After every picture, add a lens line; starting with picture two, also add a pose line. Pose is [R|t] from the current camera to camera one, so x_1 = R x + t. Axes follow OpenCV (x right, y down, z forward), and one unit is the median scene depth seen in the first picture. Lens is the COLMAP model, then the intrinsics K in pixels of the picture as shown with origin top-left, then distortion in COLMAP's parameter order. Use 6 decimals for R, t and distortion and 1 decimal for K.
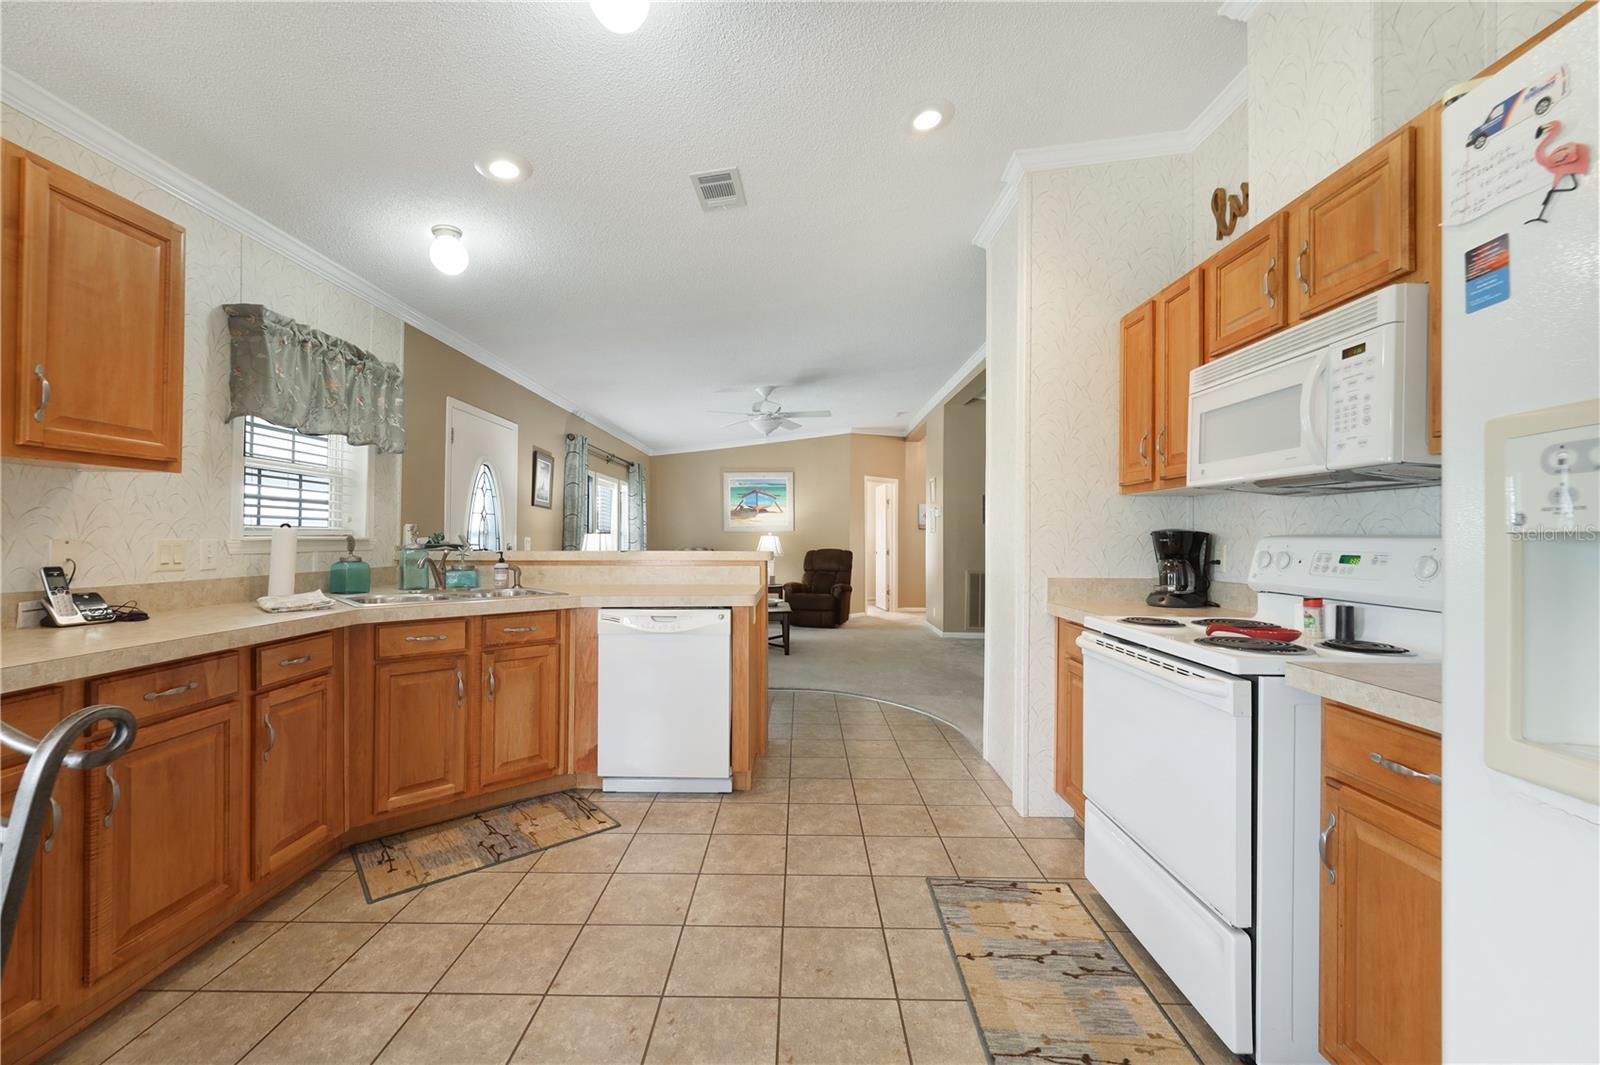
lens RADIAL K [[650.1, 0, 802.2], [0, 650.1, 536.1], [0, 0, 1]] dist [-0.001082, 0.000457]
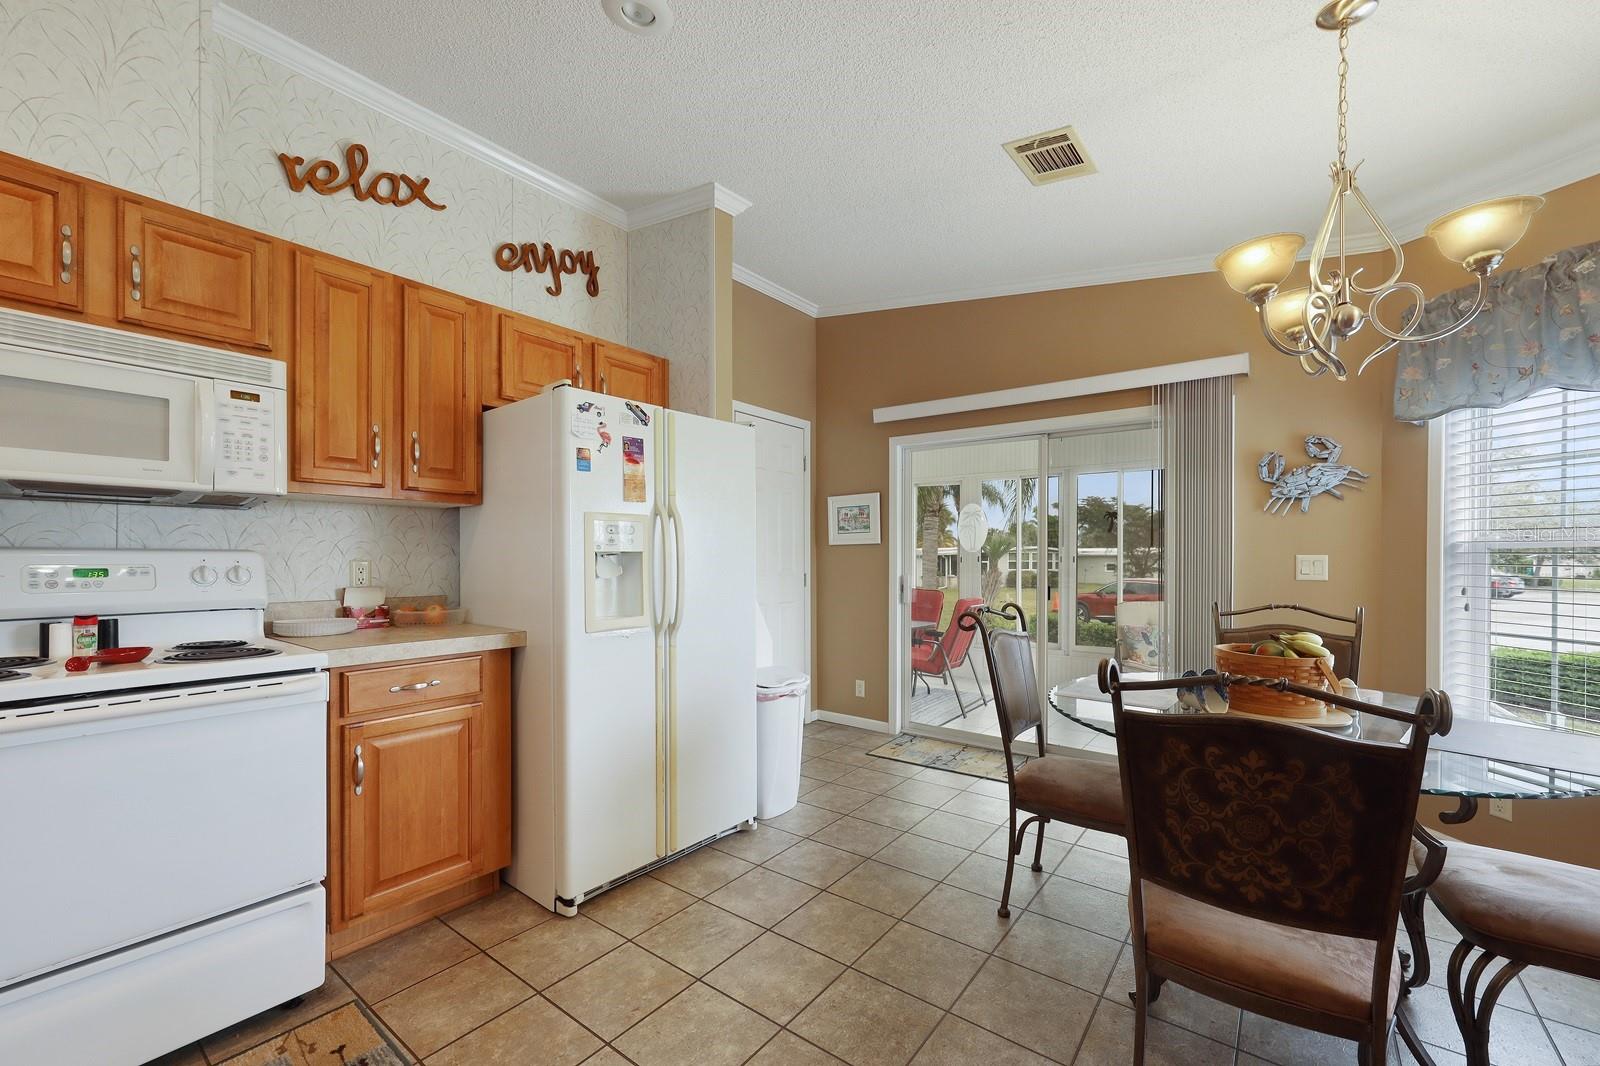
lens RADIAL K [[650.1, 0, 798.5], [0, 650.1, 559.4], [0, 0, 1]] dist [-0.001082, 0.000457]
pose [[-0.793389, -0.010334, 0.608627, -0.412903], [-0.006707, 0.999944, 0.008235, 0.000526], [-0.608678, 0.002451, -0.793414, 0.783656]]
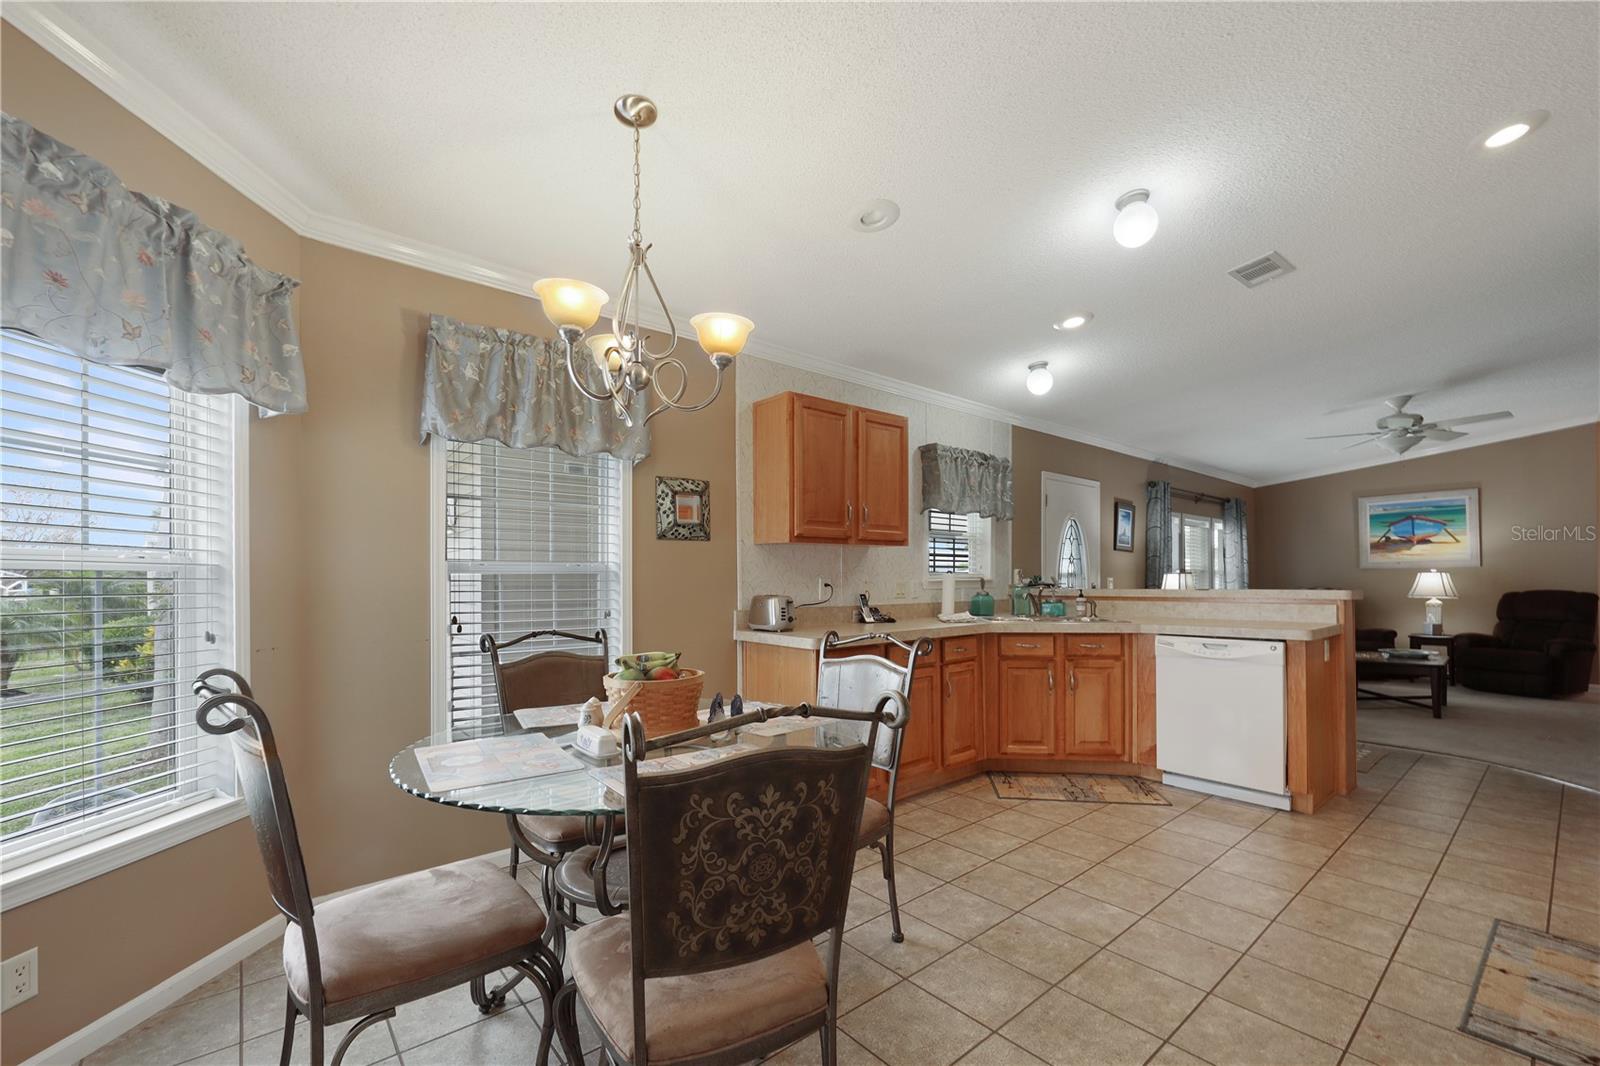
lens RADIAL K [[650.1, 0, 783.6], [0, 650.1, 571.3], [0, 0, 1]] dist [-0.001082, 0.000457]
pose [[0.630386, -0.015331, -0.776130, 0.223209], [0.009805, 0.999882, -0.011786, -0.003249], [0.776220, -0.000180, 0.630462, -0.370571]]
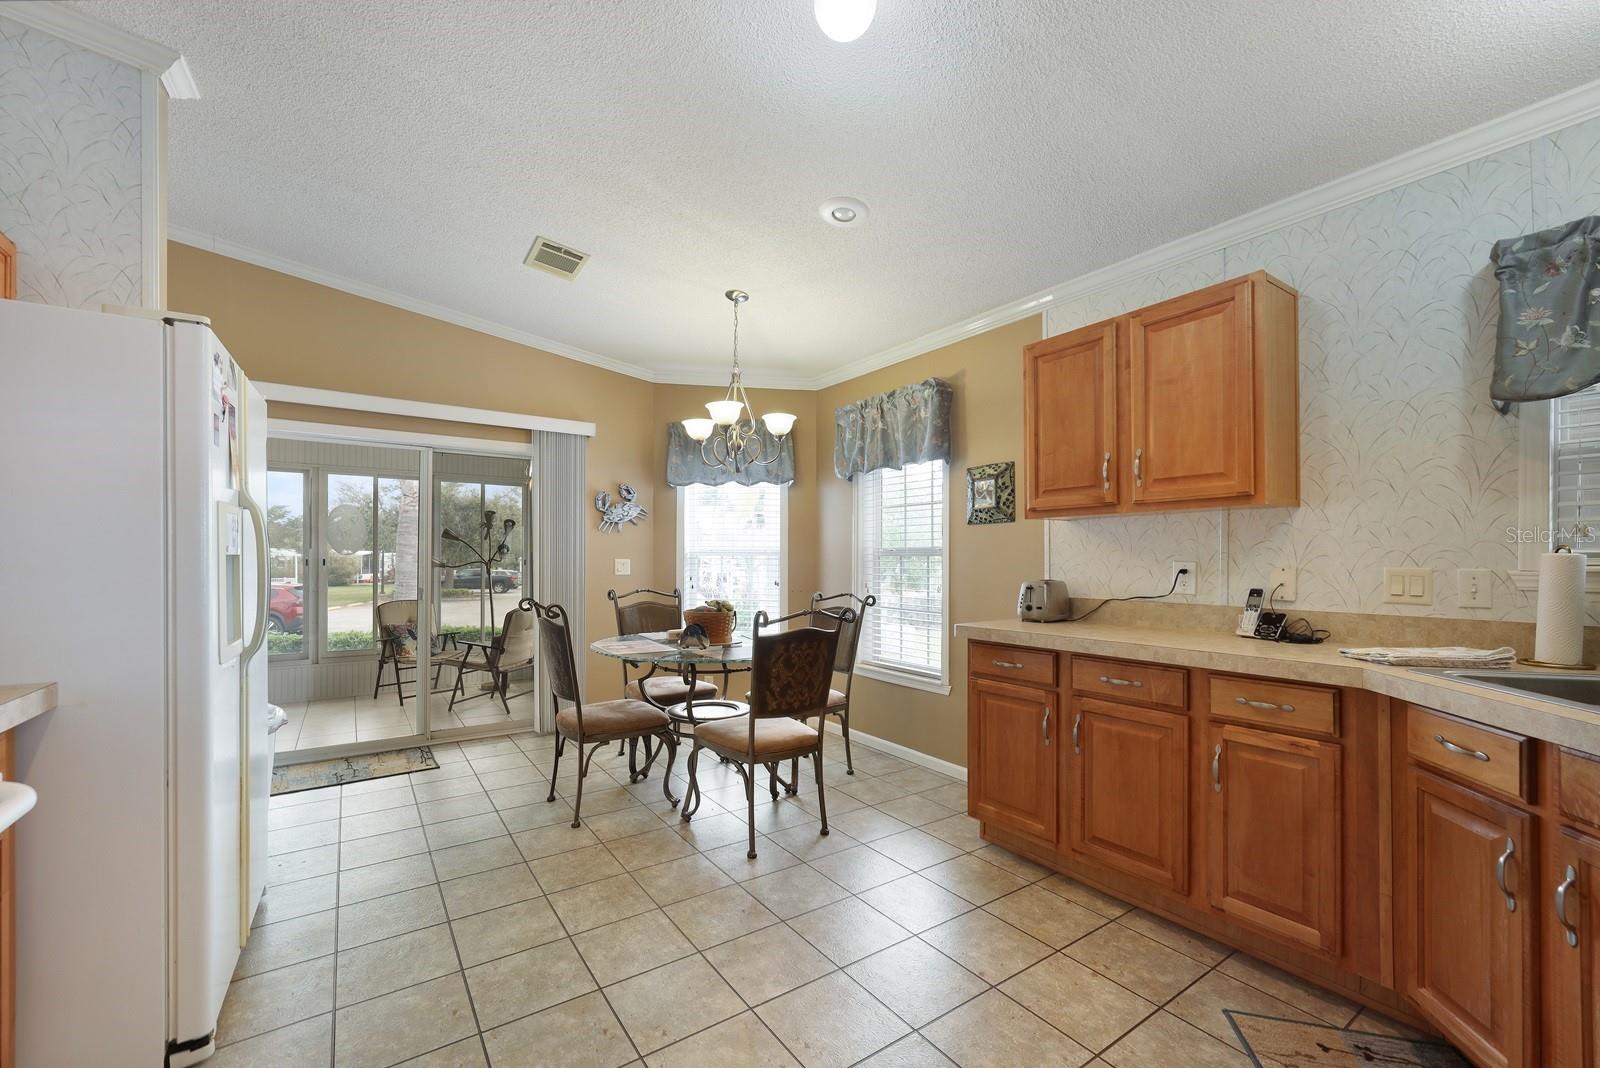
lens RADIAL K [[650.1, 0, 787.1], [0, 650.1, 564.9], [0, 0, 1]] dist [-0.001082, 0.000457]
pose [[-0.827918, -0.004510, -0.560831, 0.202913], [-0.007548, 0.999967, 0.003102, 0.003113], [0.560798, 0.006802, -0.827925, 1.093784]]
